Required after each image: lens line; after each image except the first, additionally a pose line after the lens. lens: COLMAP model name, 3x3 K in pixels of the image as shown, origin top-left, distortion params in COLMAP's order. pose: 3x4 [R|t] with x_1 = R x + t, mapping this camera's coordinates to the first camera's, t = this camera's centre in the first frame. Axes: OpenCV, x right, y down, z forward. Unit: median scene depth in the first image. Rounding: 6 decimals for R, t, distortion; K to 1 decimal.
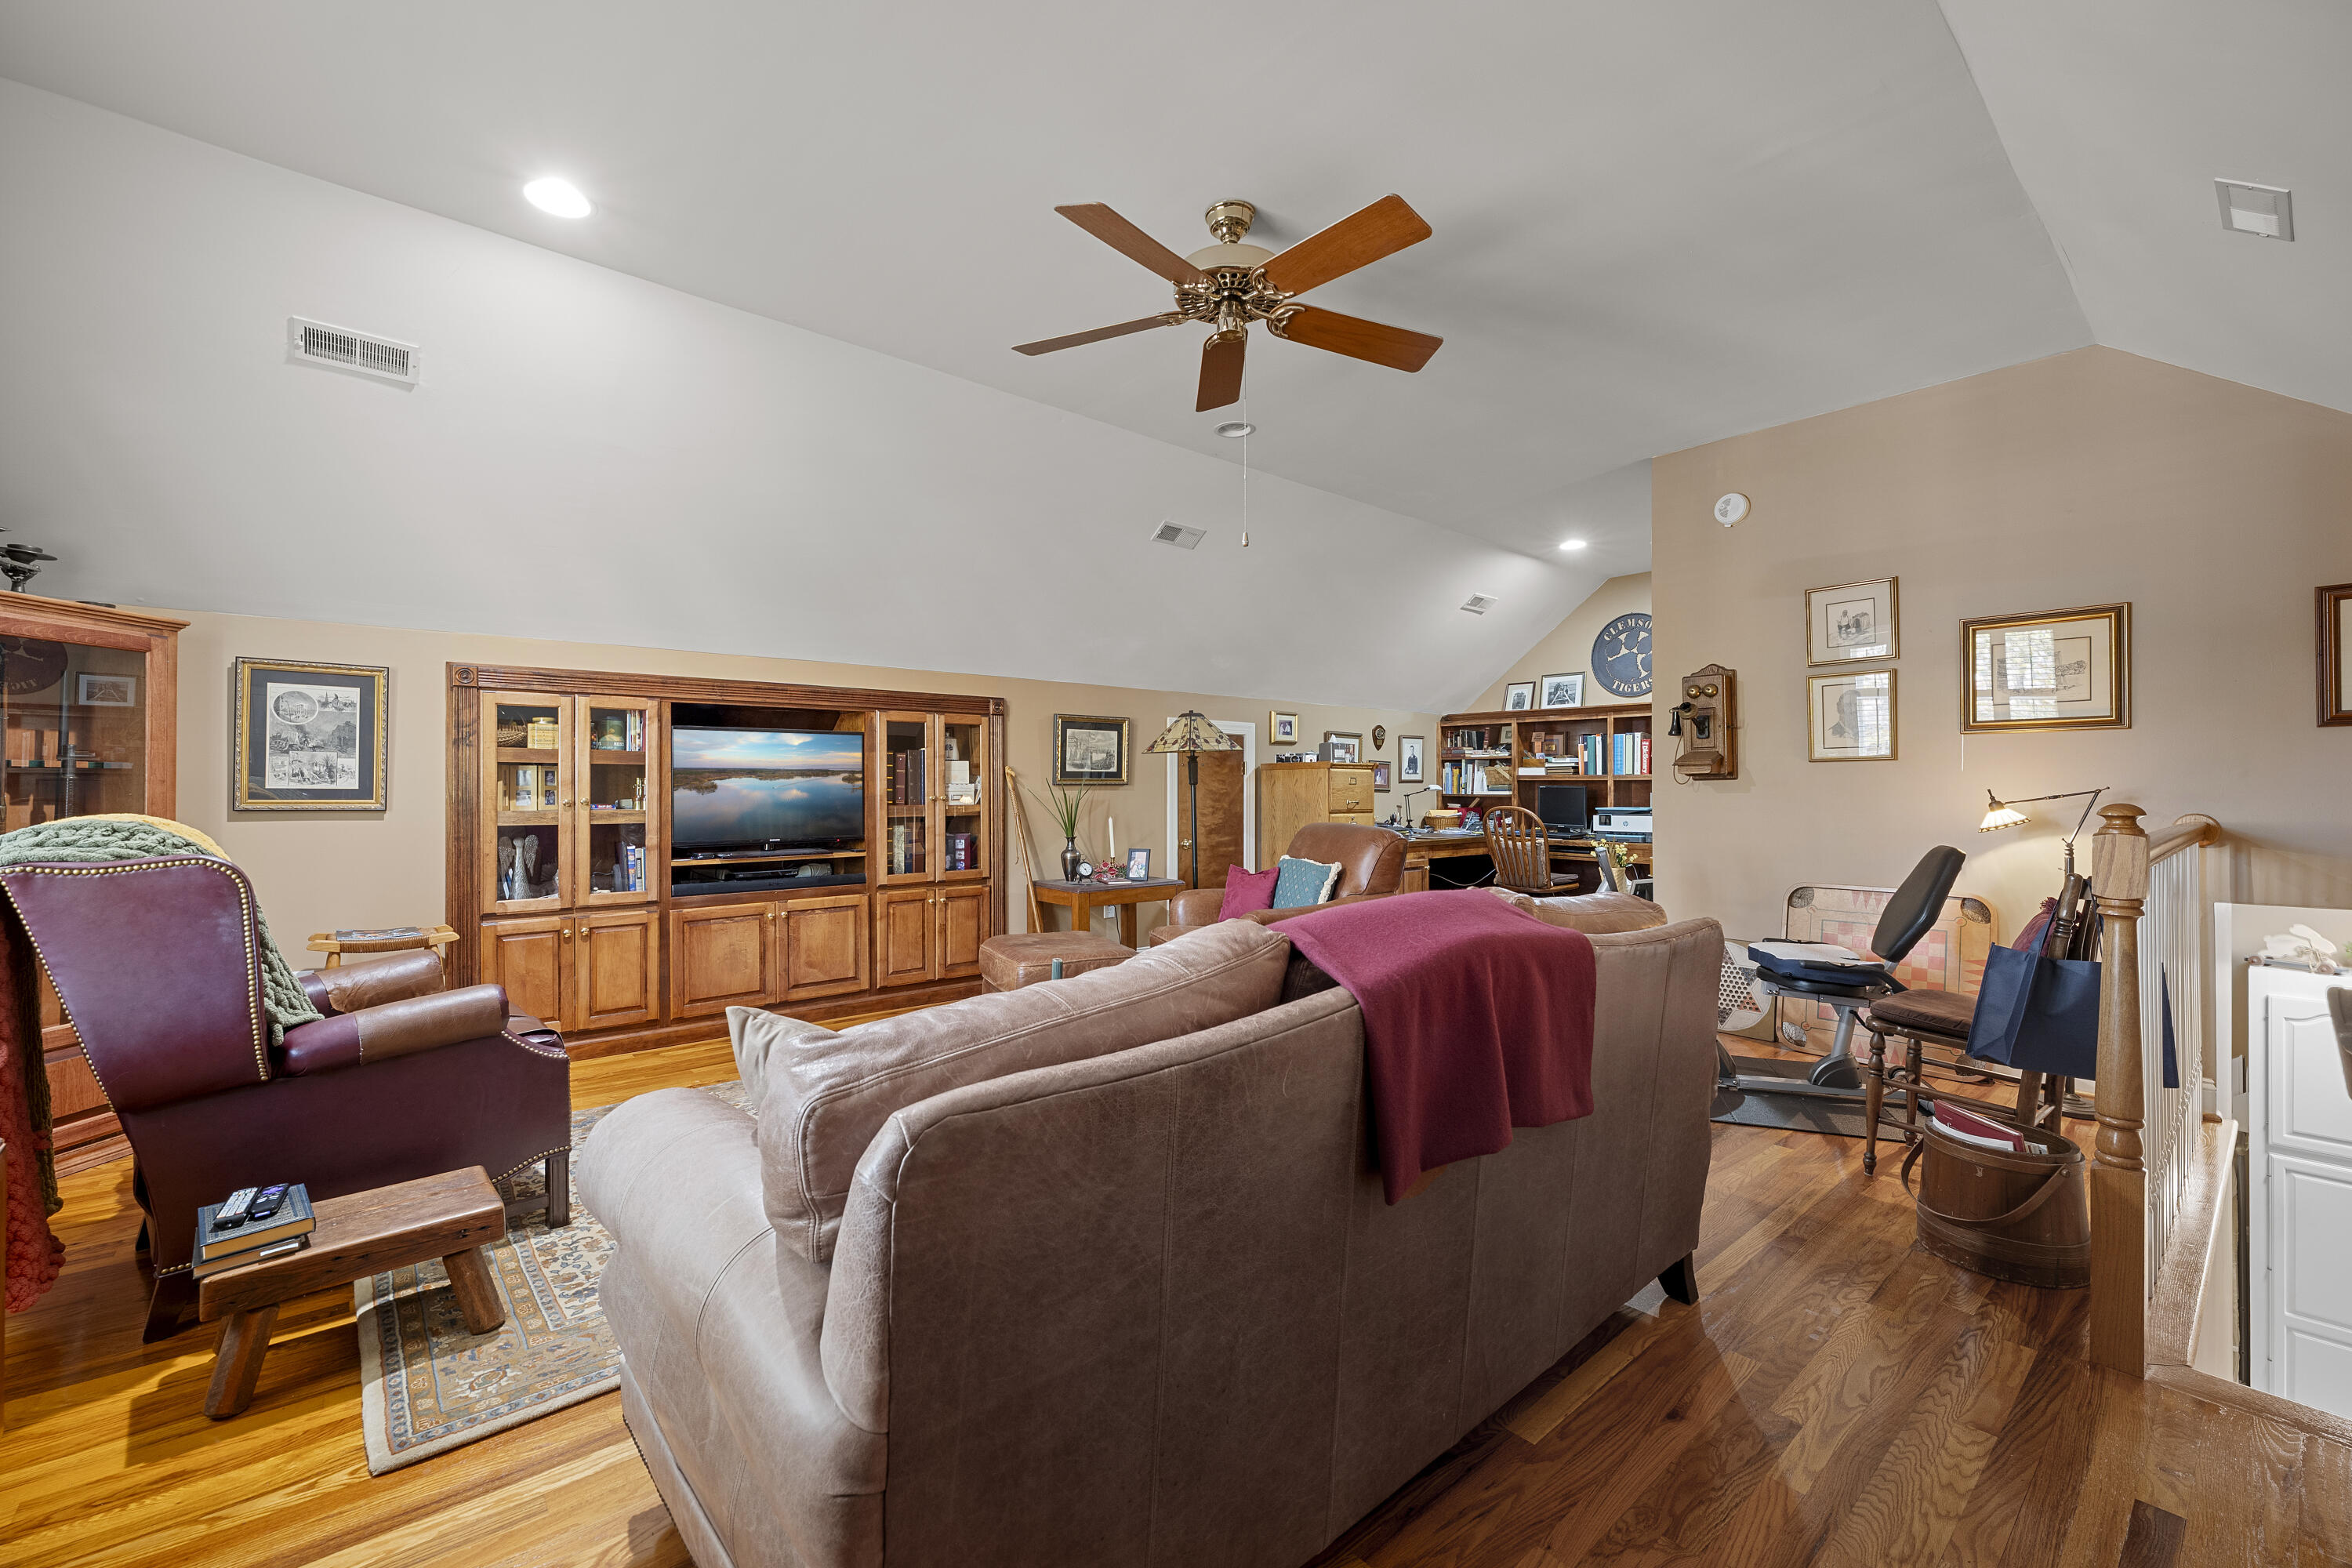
lens RADIAL K [[969.7, 0, 1160.7], [0, 969.7, 782.9], [0, 0, 1]] dist [0.000136, -0.000251]
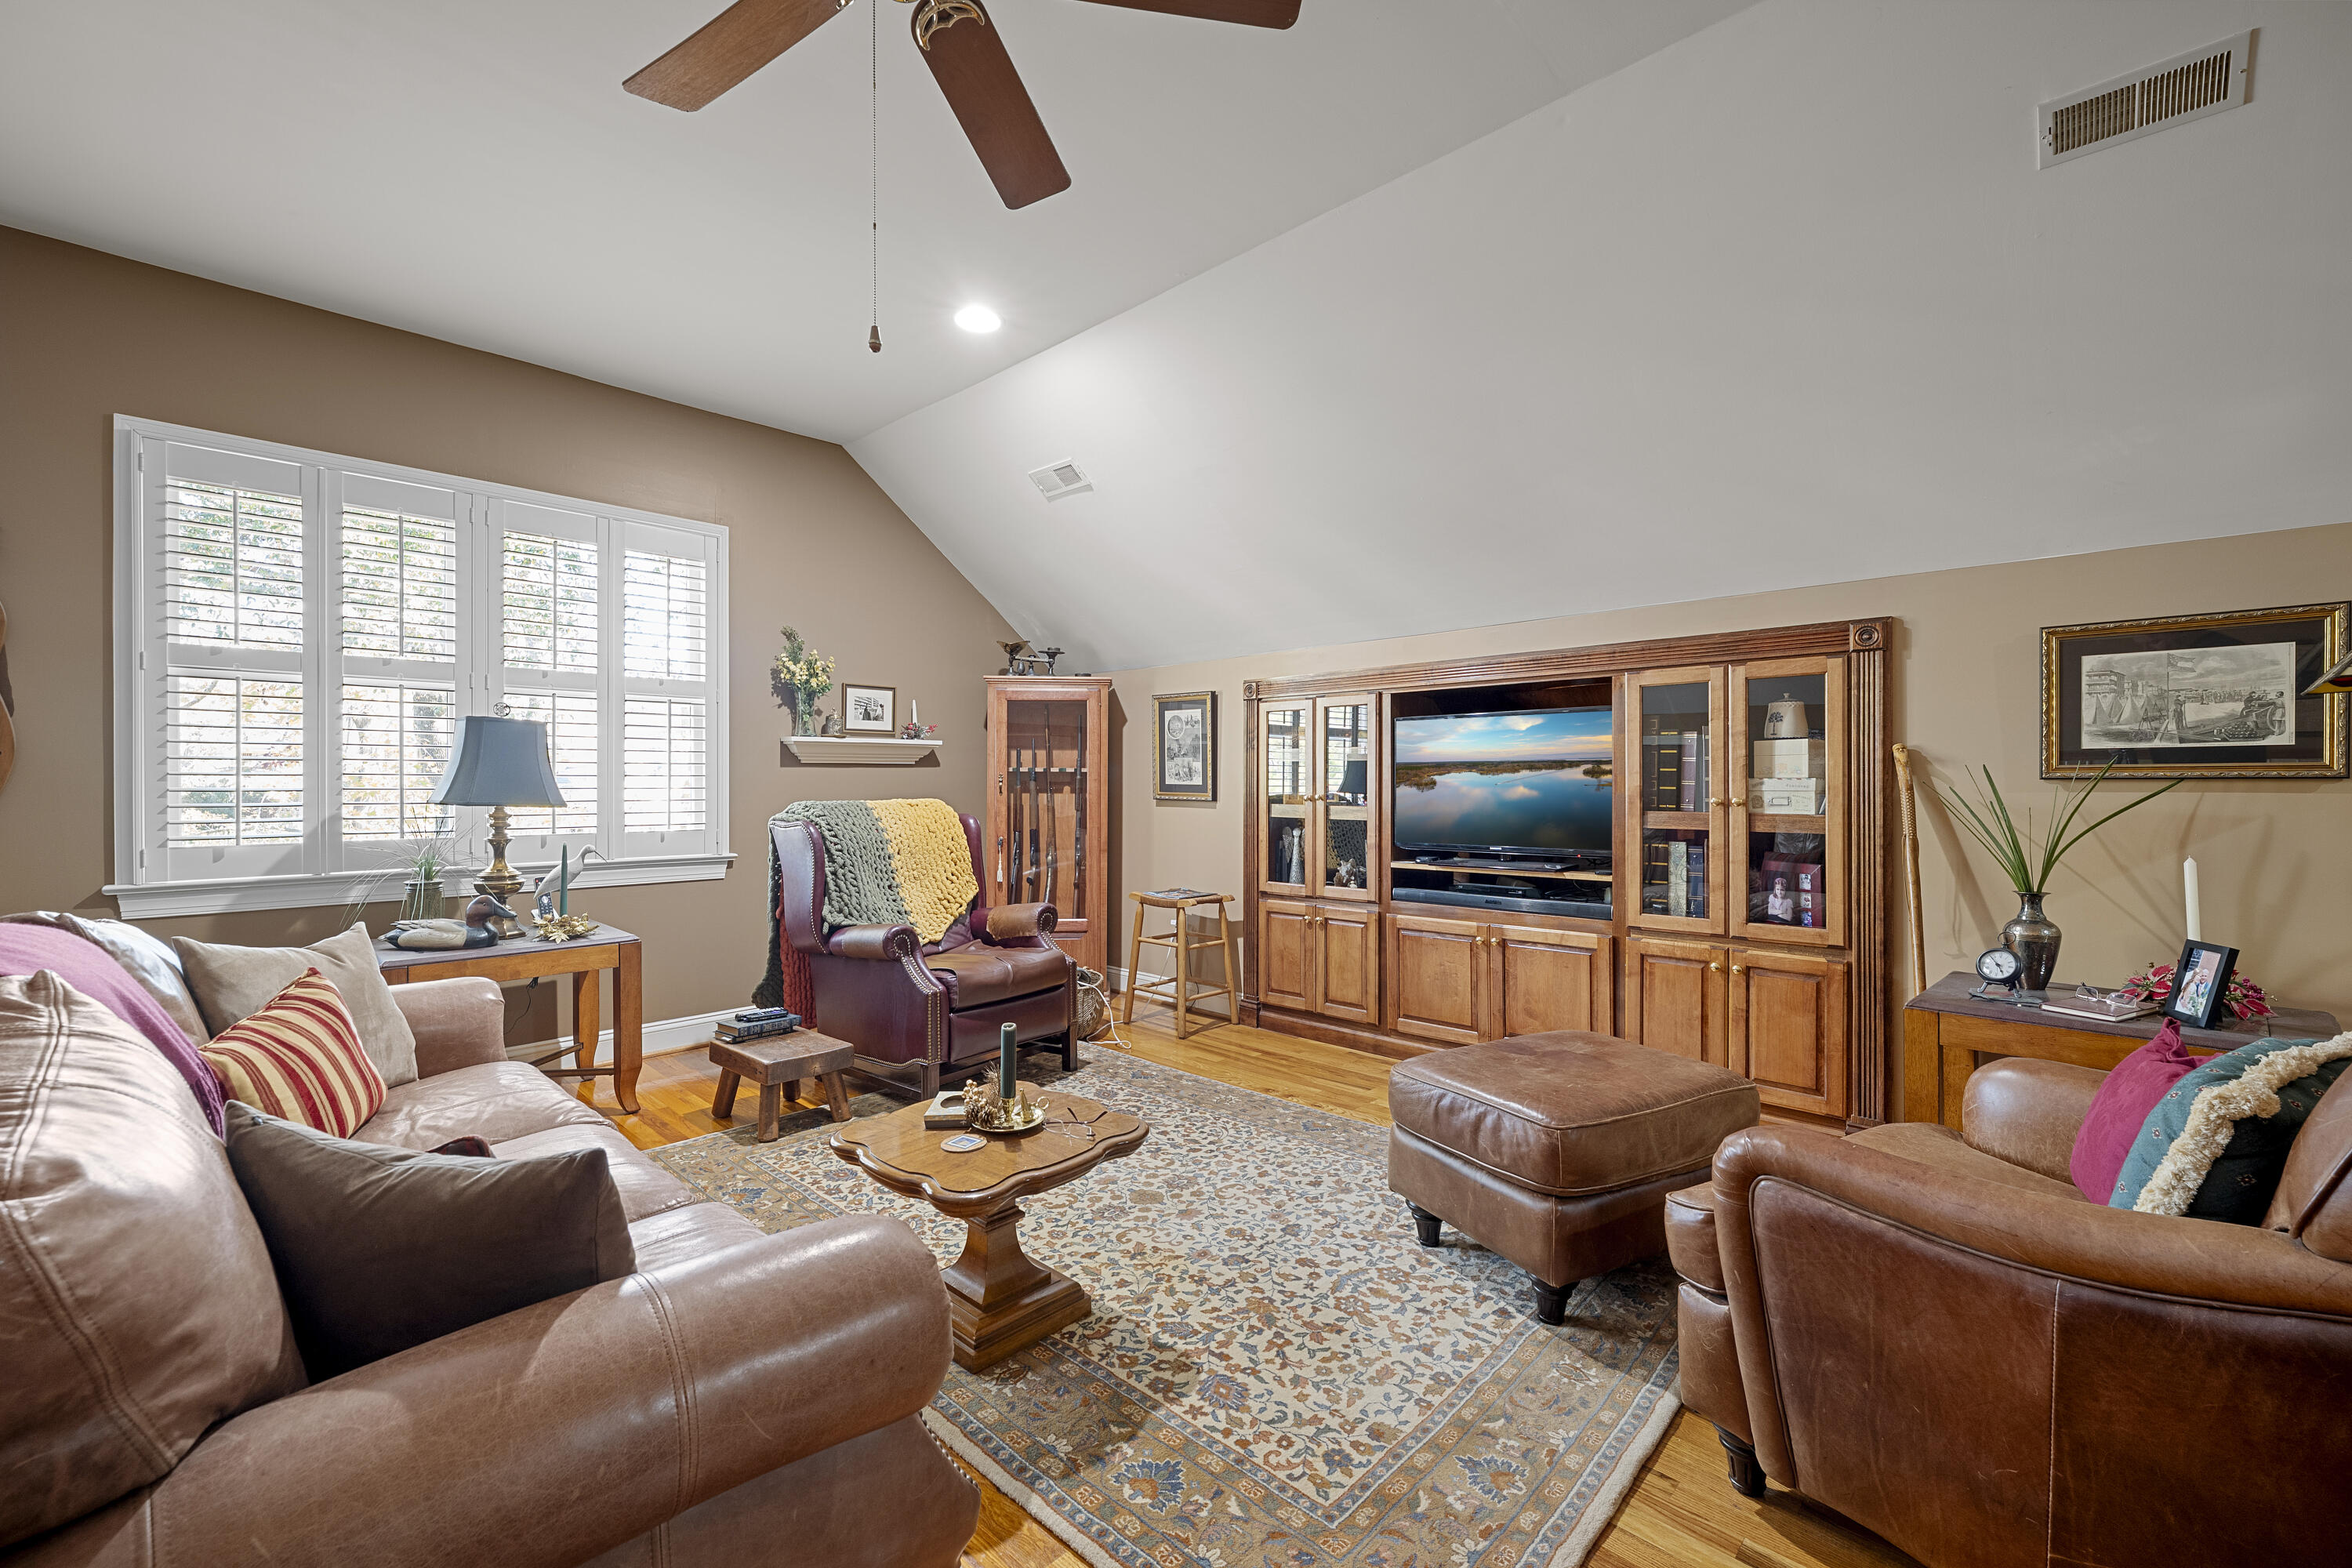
lens RADIAL K [[969.7, 0, 1168.0], [0, 969.7, 782.8], [0, 0, 1]] dist [0.000136, -0.000251]
pose [[0.094713, 0.001682, -0.995503, 0.477162], [0.005414, 0.999983, 0.002204, 0.000545], [0.995490, -0.005599, 0.094703, 0.802473]]
